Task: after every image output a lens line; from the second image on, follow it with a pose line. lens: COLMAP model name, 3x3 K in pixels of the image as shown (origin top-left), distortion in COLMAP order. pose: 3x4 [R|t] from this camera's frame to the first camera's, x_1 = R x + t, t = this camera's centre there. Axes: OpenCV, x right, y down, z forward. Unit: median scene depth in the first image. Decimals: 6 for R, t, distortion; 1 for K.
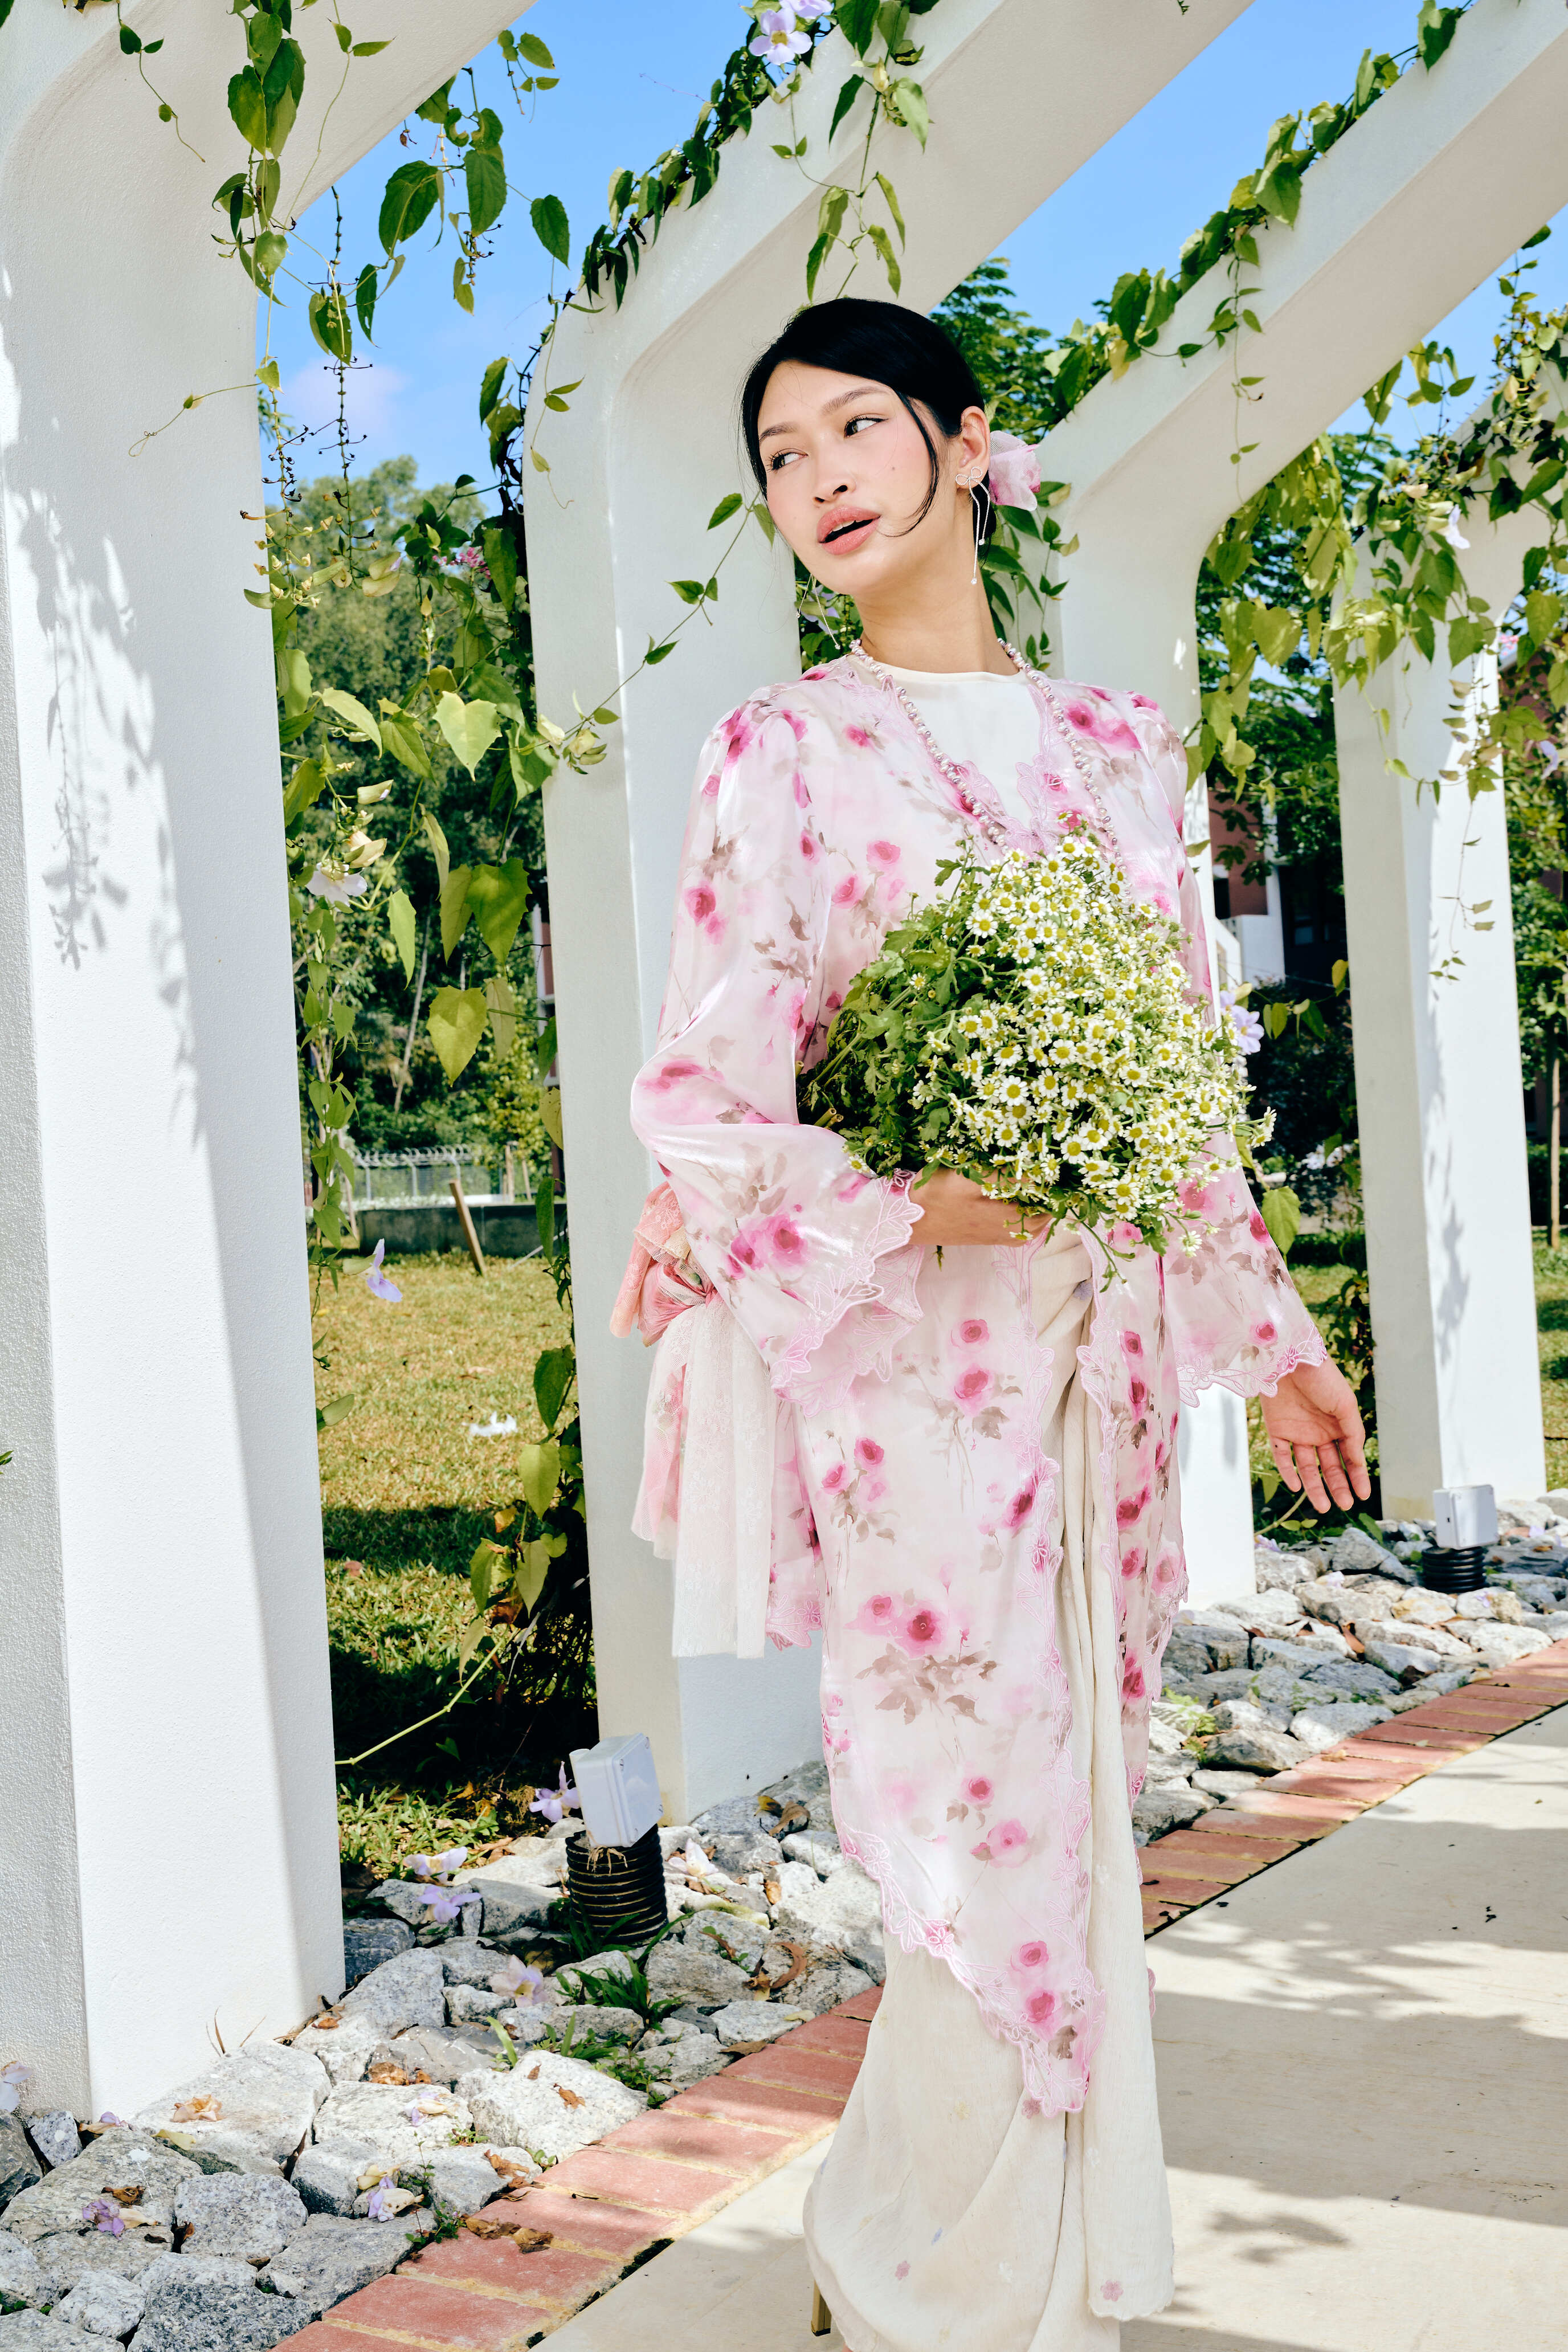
lens RADIAL K [[2704.5, 0, 793.5], [0, 2704.5, 1172.6], [0, 0, 1]] dist [-0.004301, -0.021450]
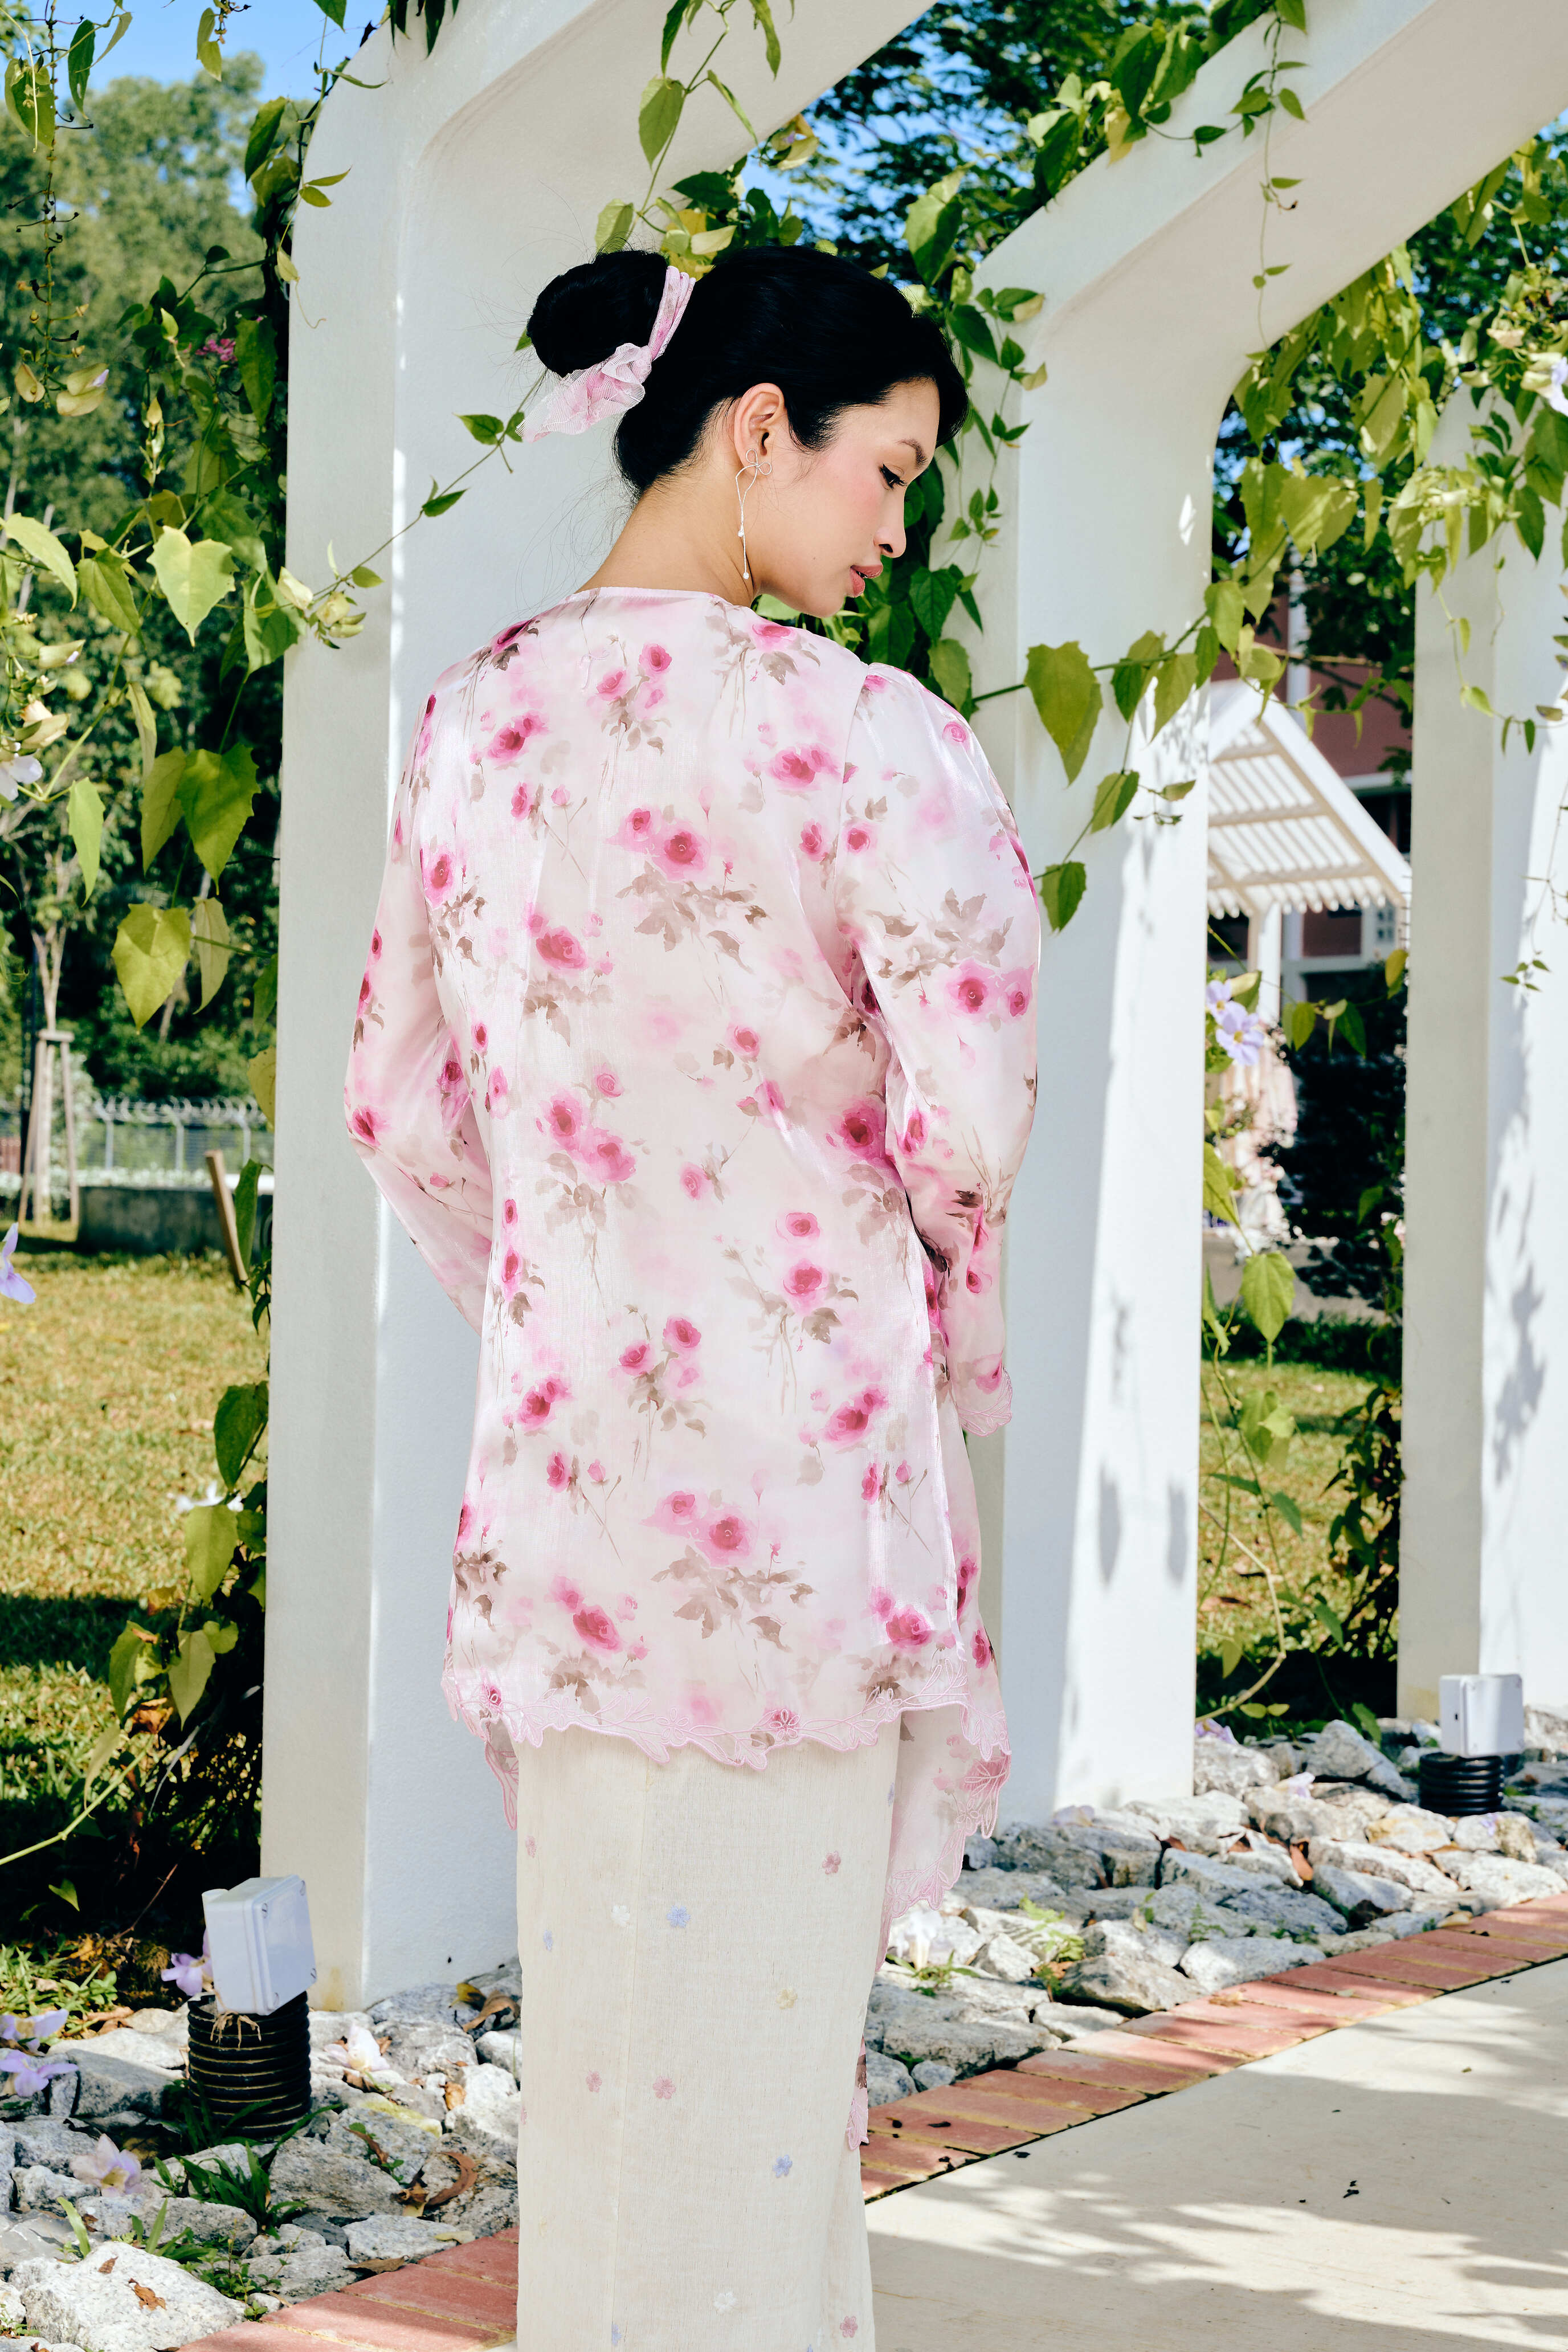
lens RADIAL K [[4134.5, 0, 784.6], [0, 4134.5, 1123.9], [0, 0, 1]] dist [0.006185, -0.134621]
pose [[0.996886, 0.078785, 0.003335, 0.055885], [-0.078732, 0.996799, -0.013878, -0.004471], [-0.004417, 0.013572, 0.999898, -0.179774]]
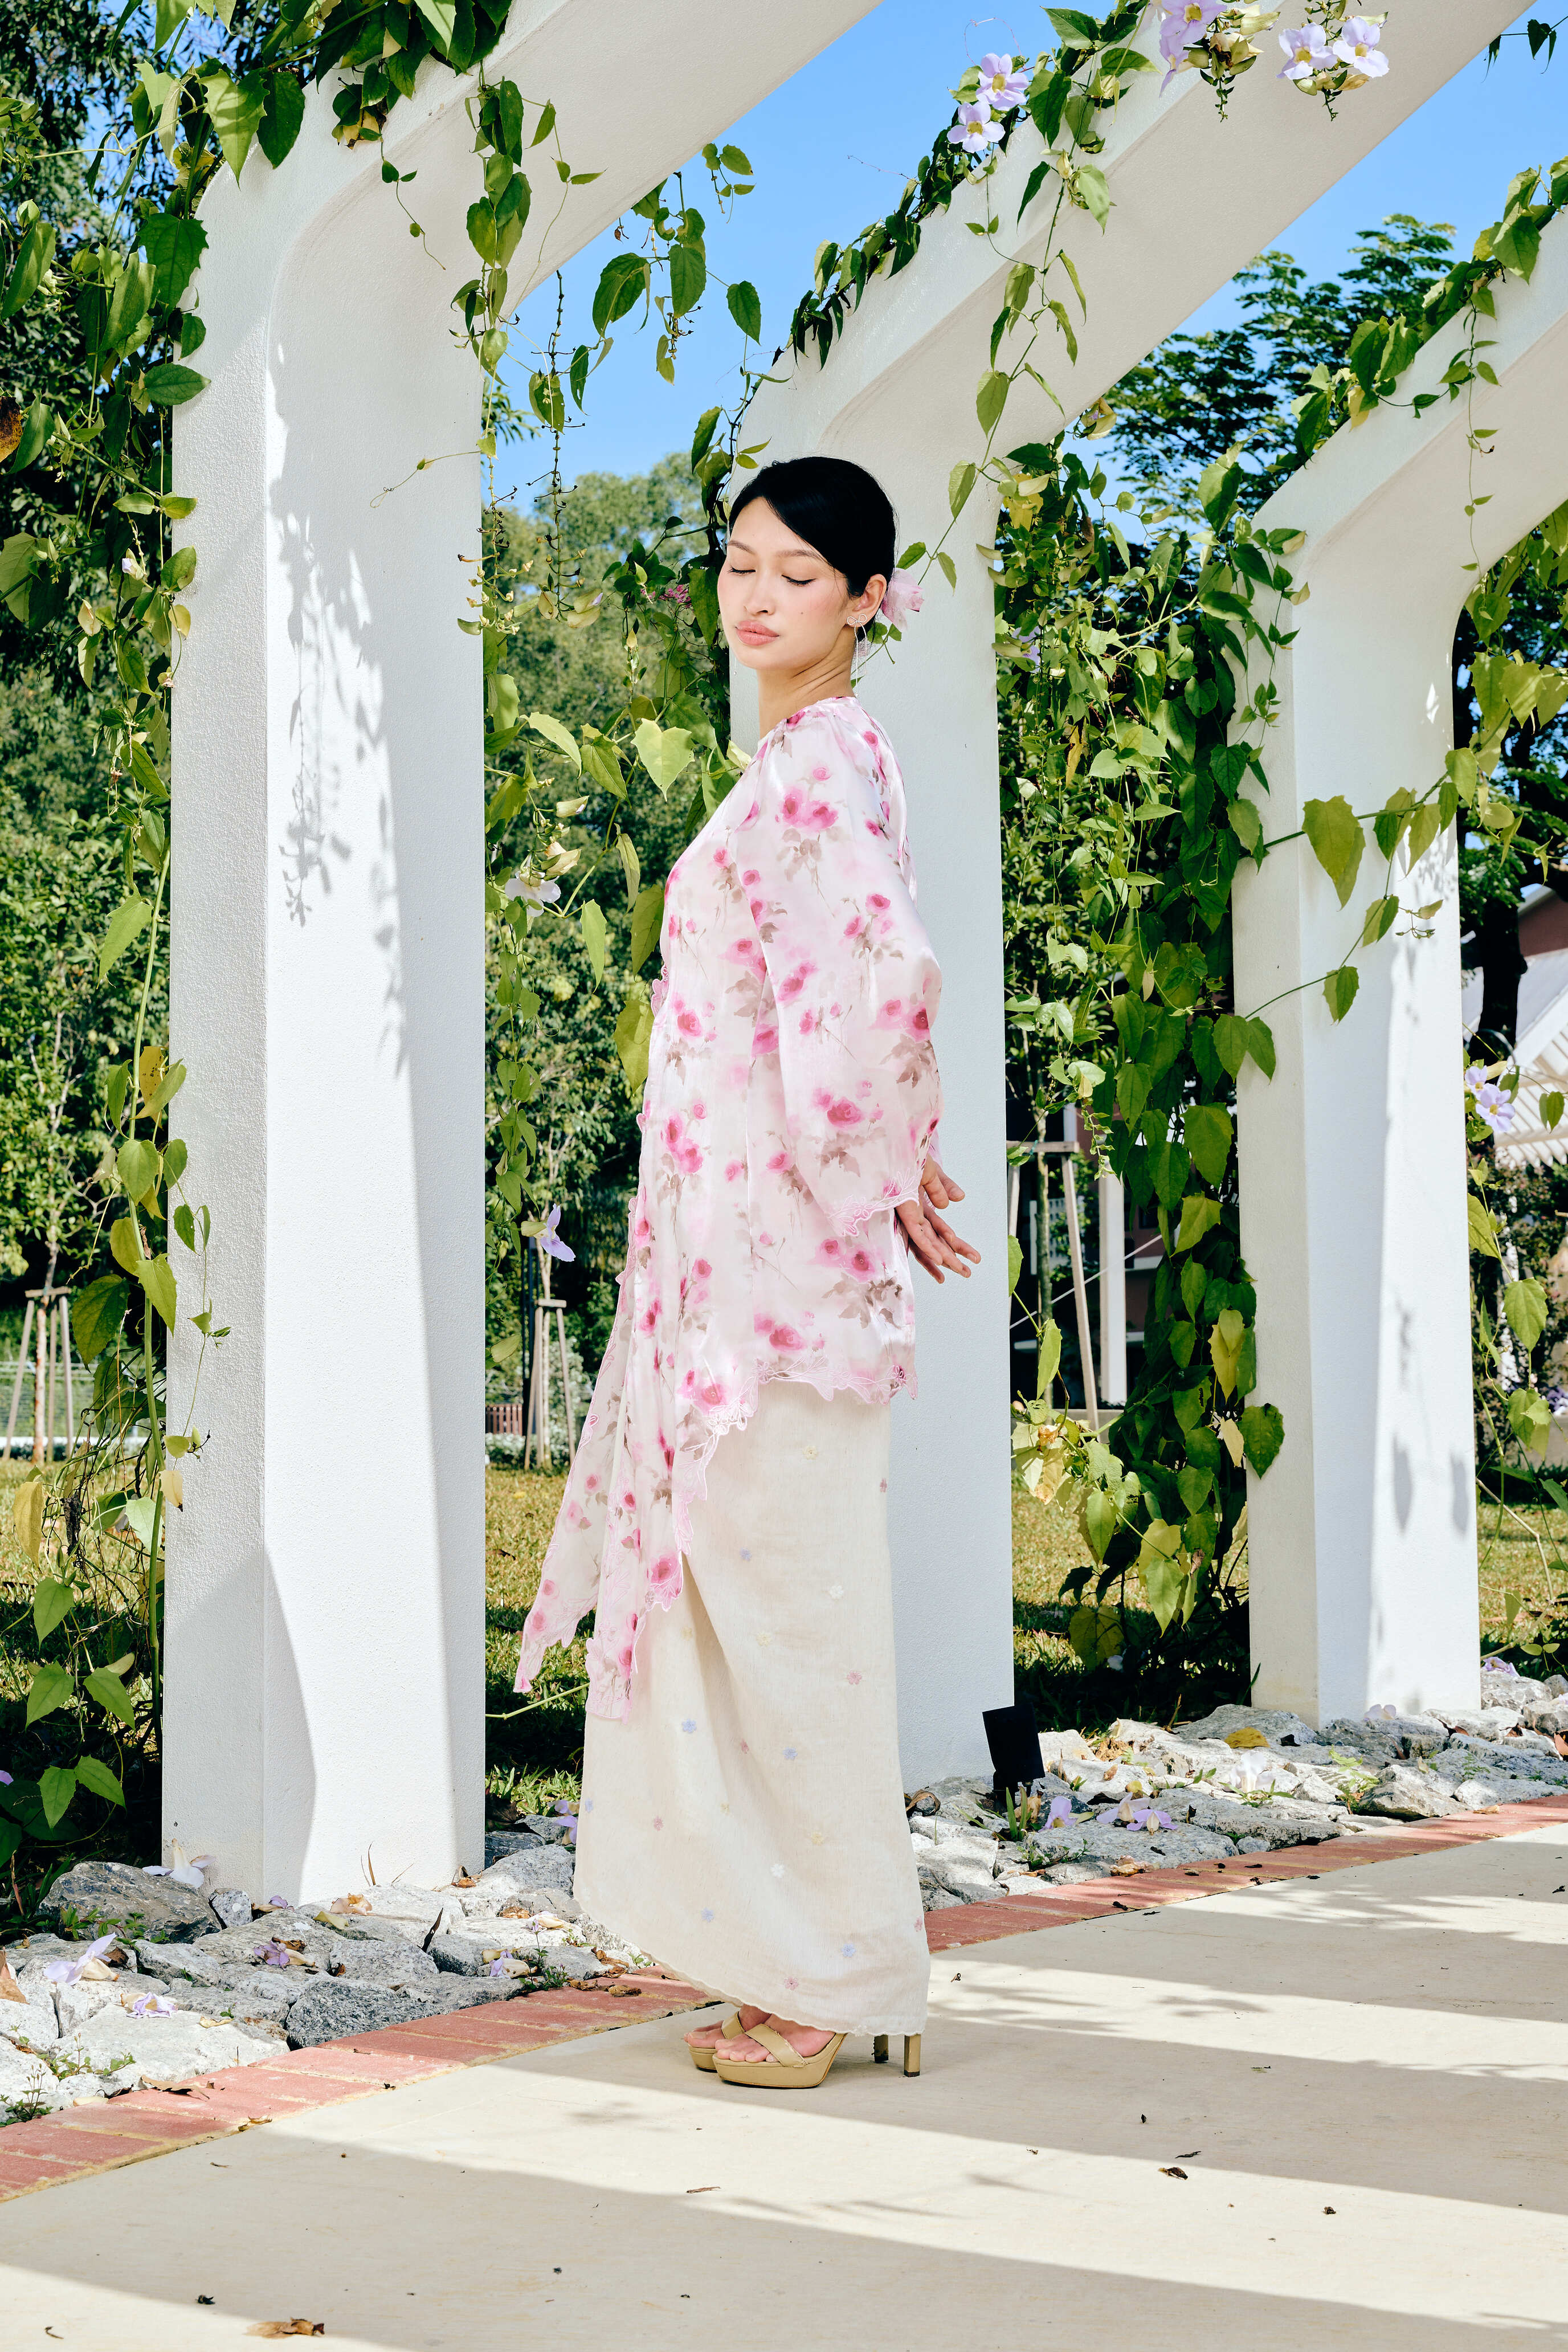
lens RADIAL K [[3822.6, 0, 784.0], [0, 3822.6, 1176.0], [0, 0, 1]] dist [-0.007692, -0.053576]
pose [[0.992950, 0.038894, -0.111969, 0.098267], [-0.046735, 0.996571, -0.068277, 0.098392], [0.108930, 0.073029, 0.991363, -0.456814]]
